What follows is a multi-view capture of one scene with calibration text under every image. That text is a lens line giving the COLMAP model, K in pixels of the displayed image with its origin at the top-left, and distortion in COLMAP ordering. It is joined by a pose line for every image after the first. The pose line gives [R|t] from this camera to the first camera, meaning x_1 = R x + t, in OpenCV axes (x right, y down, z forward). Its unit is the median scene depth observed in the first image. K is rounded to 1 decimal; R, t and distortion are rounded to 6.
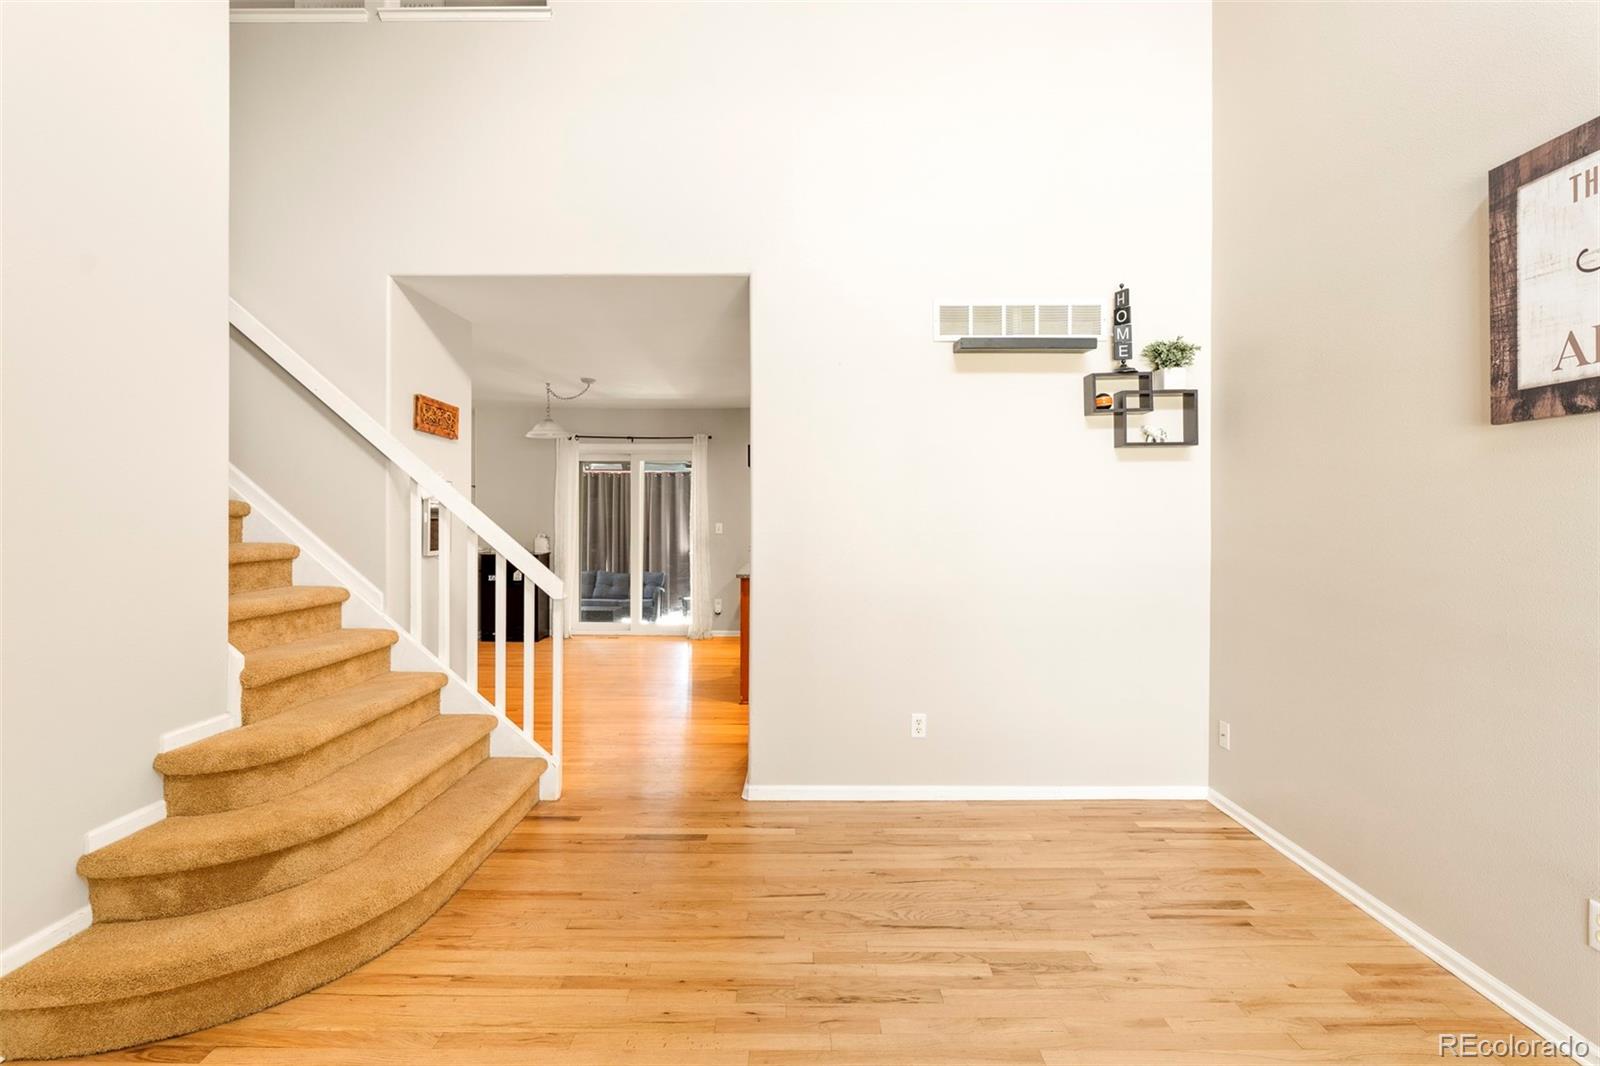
lens RADIAL K [[718.8, 0, 794.8], [0, 718.8, 519.5], [0, 0, 1]] dist [-0.009292, 0.002657]
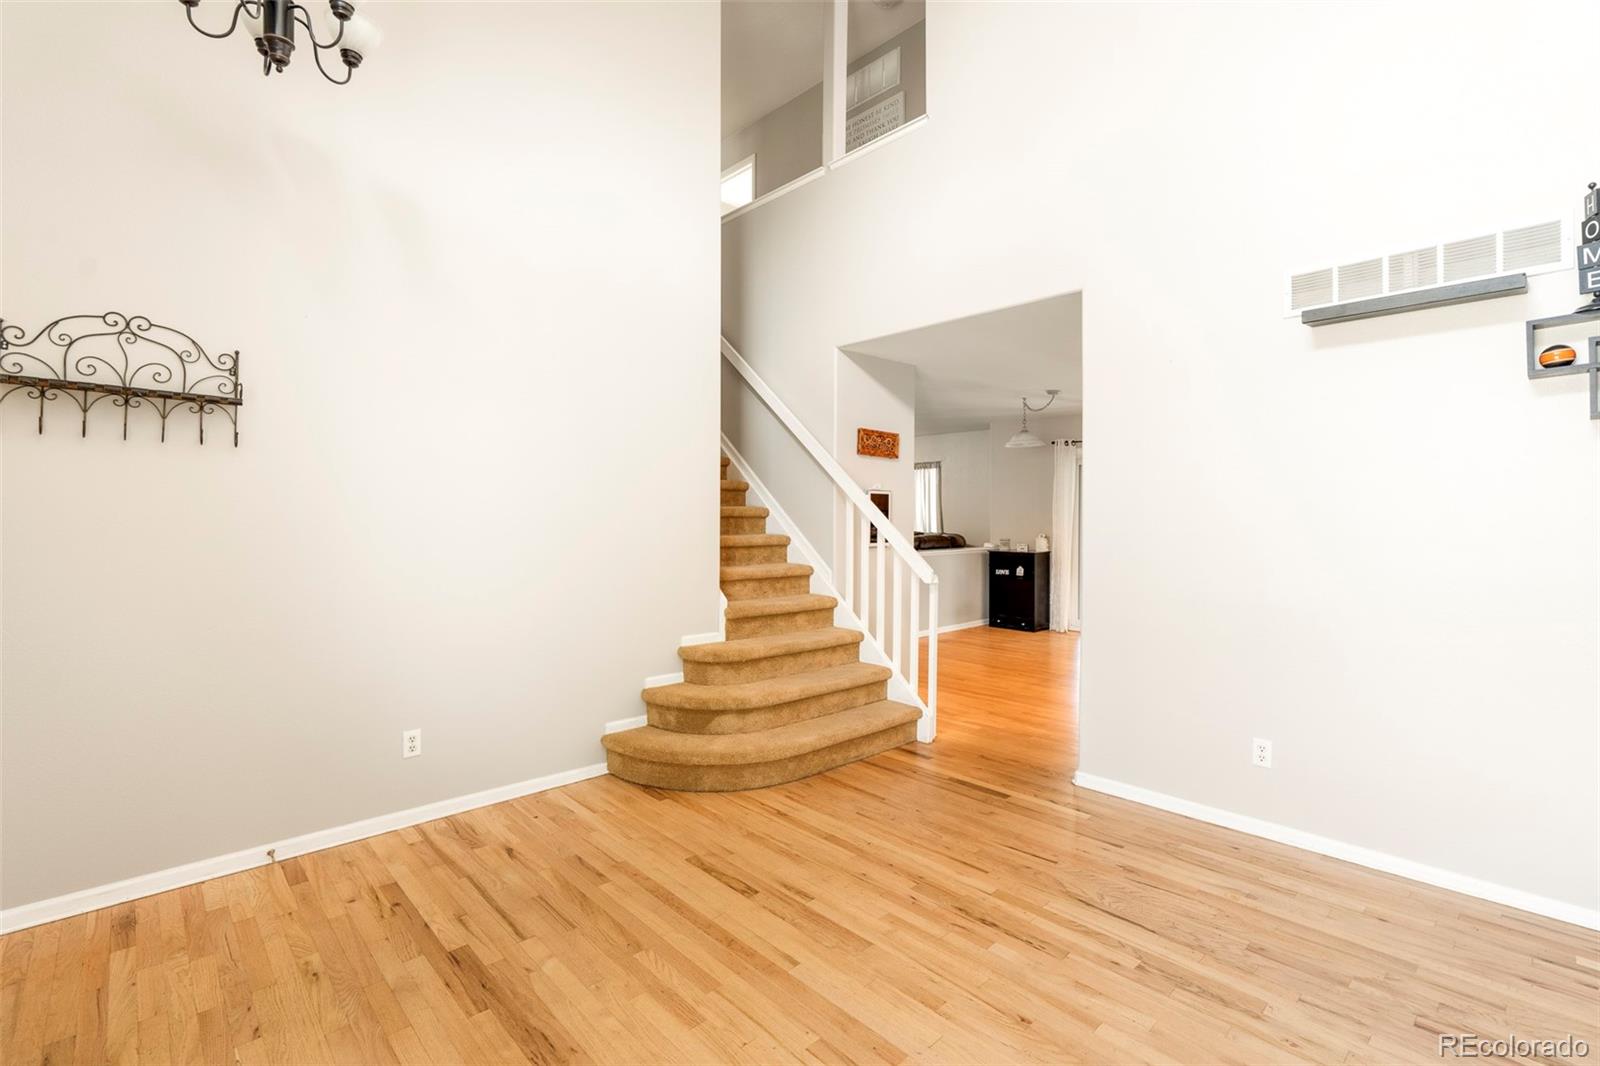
lens RADIAL K [[718.8, 0, 798.6], [0, 718.8, 522.2], [0, 0, 1]] dist [-0.009292, 0.002657]
pose [[0.685578, 0.006656, -0.727969, 0.499484], [-0.005755, 0.999977, 0.003722, 0.000704], [0.727977, 0.001638, 0.685600, -0.032779]]
